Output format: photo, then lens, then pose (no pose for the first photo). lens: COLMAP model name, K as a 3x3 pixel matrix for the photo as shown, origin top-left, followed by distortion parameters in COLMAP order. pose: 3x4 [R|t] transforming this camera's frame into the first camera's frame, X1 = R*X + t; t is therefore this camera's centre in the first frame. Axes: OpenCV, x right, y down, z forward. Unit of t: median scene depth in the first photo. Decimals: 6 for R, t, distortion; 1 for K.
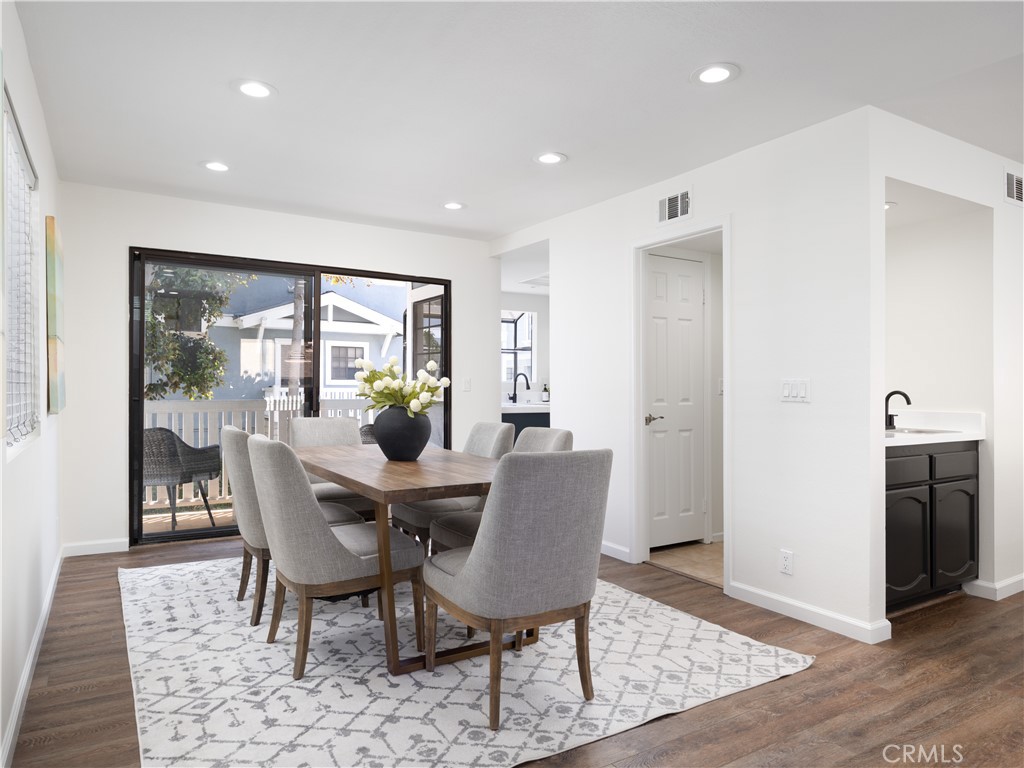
lens RADIAL K [[661.3, 0, 512.0], [0, 661.3, 384.0], [0, 0, 1]] dist [0.003934, 0.001270]
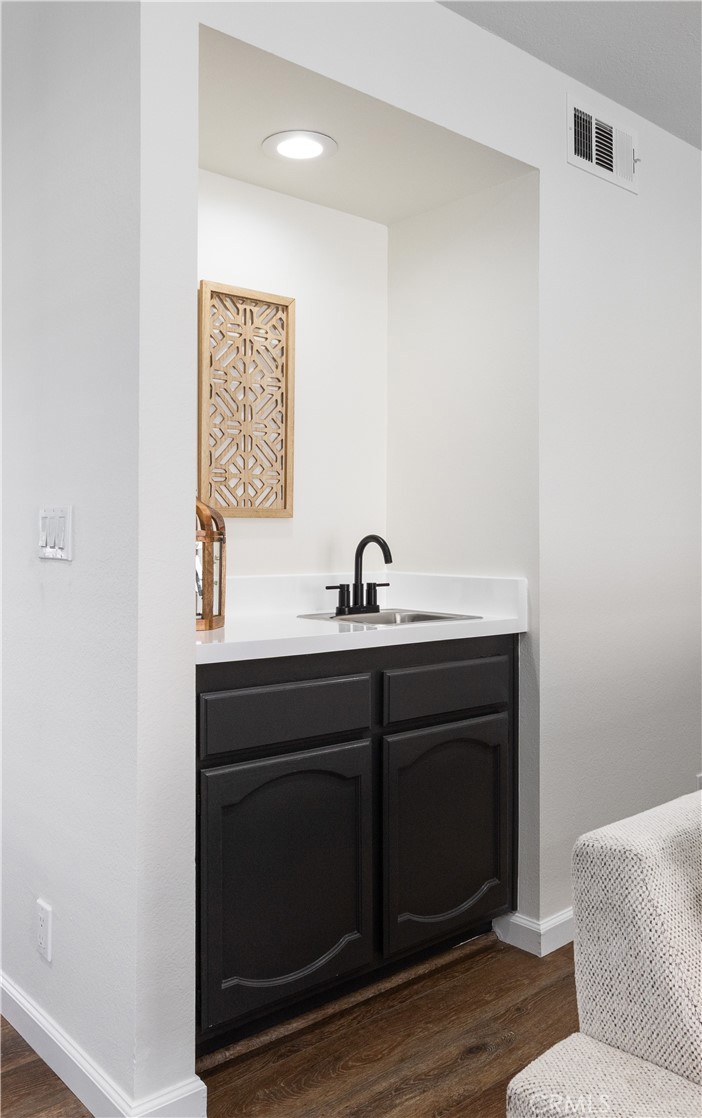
lens RADIAL K [[946.6, 0, 347.3], [0, 946.6, 533.7], [0, 0, 1]] dist [-0.010495, 0.002852]
pose [[0.983803, -0.001444, 0.179249, 0.459340], [0.001628, 0.999998, -0.000879, 0.010330], [-0.179247, 0.001157, 0.983803, 0.328396]]
